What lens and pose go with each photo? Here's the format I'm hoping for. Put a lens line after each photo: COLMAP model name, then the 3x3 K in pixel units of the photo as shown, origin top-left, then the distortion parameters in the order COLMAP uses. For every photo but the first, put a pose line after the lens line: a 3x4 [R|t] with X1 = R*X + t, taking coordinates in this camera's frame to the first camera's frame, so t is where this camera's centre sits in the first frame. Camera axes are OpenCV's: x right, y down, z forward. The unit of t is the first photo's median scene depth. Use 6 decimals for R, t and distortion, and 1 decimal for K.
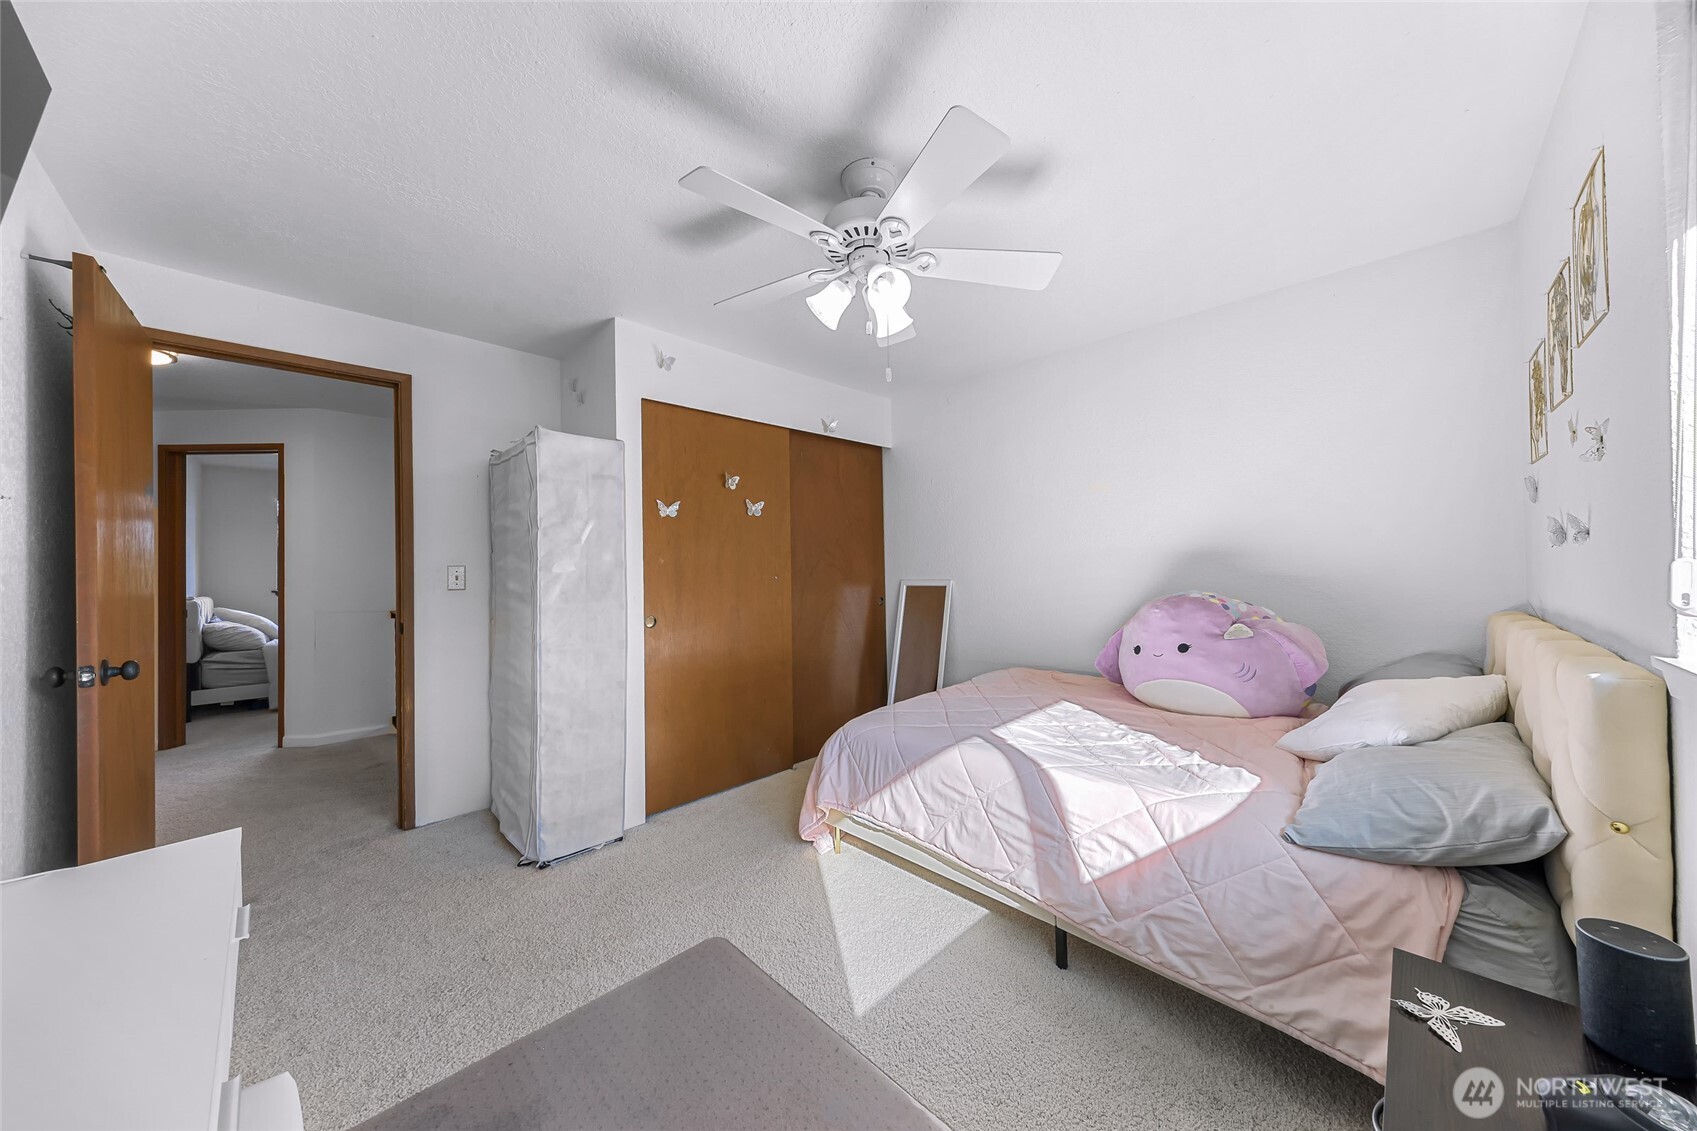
lens RADIAL K [[572.0, 0, 854.1], [0, 572.0, 561.5], [0, 0, 1]] dist [0.000043, -0.000123]
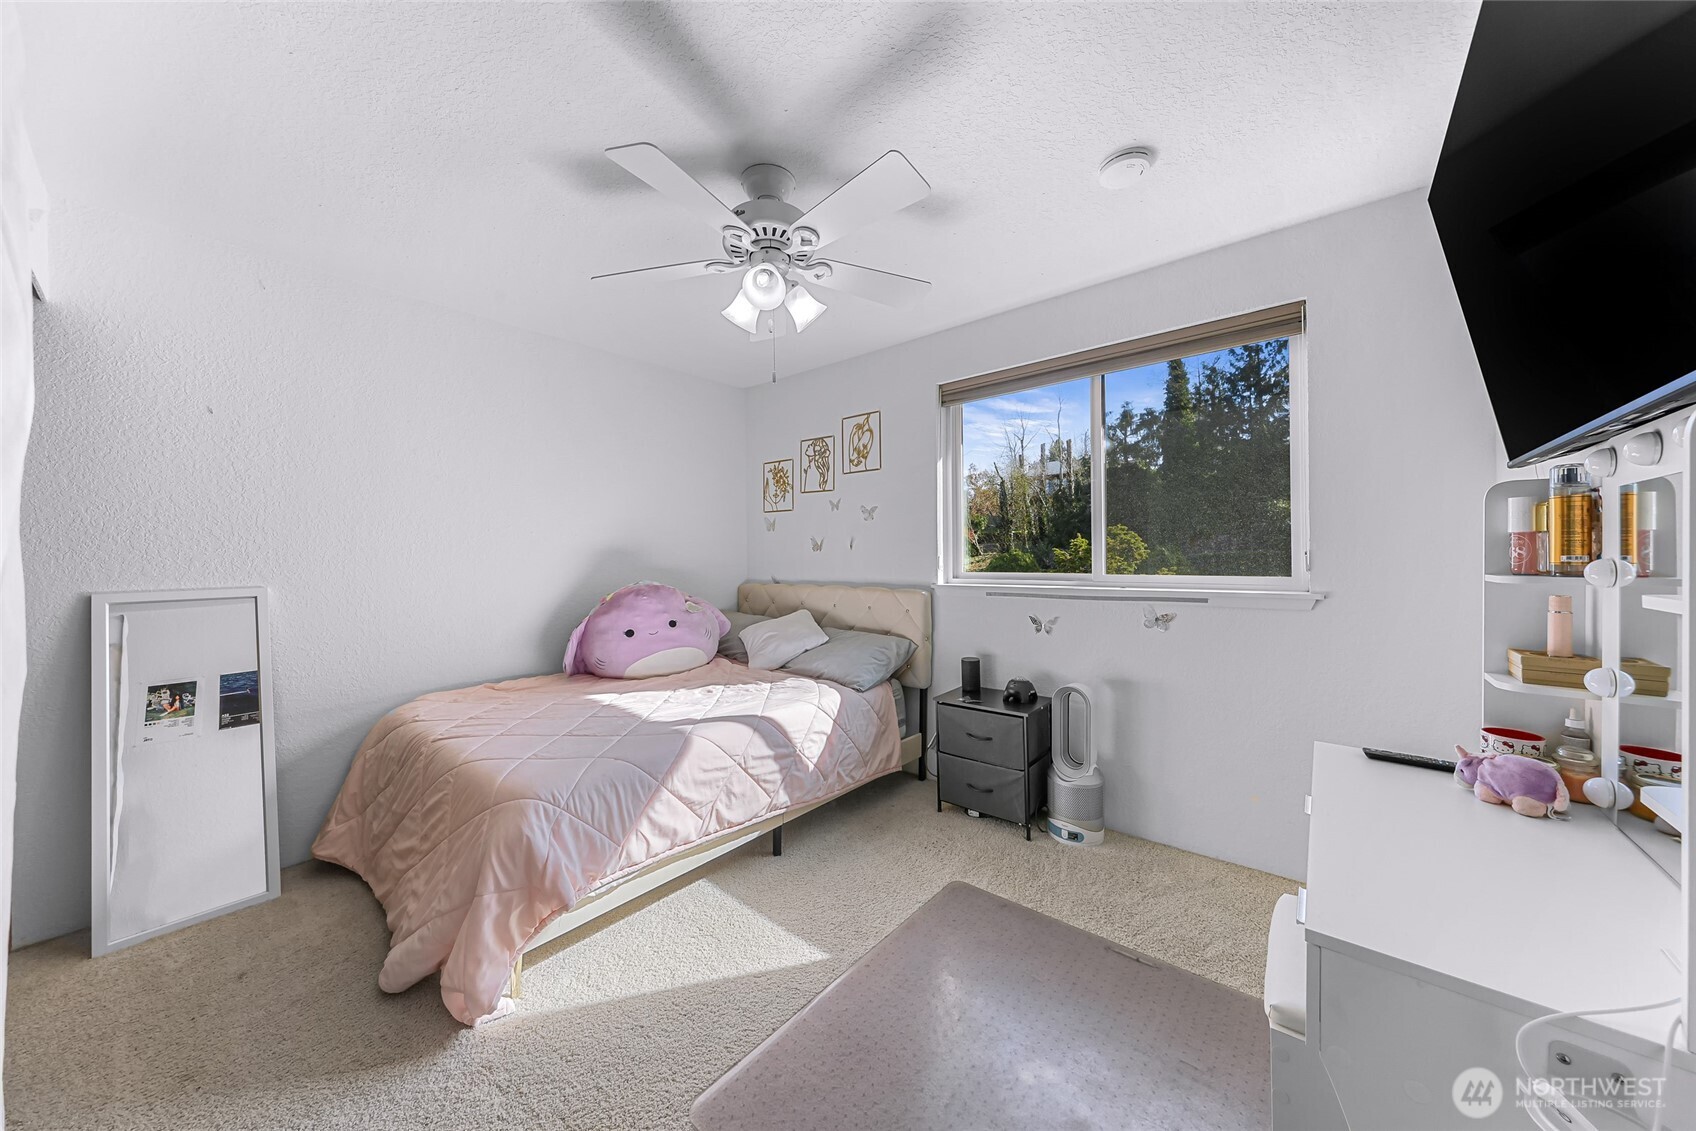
lens RADIAL K [[571.6, 0, 853.6], [0, 571.6, 561.5], [0, 0, 1]] dist [0.000043, -0.000123]
pose [[-0.082183, 0.007525, 0.996589, -0.975263], [0.010607, 0.999921, -0.006675, 0.031048], [-0.996561, 0.010022, -0.082257, 0.912838]]
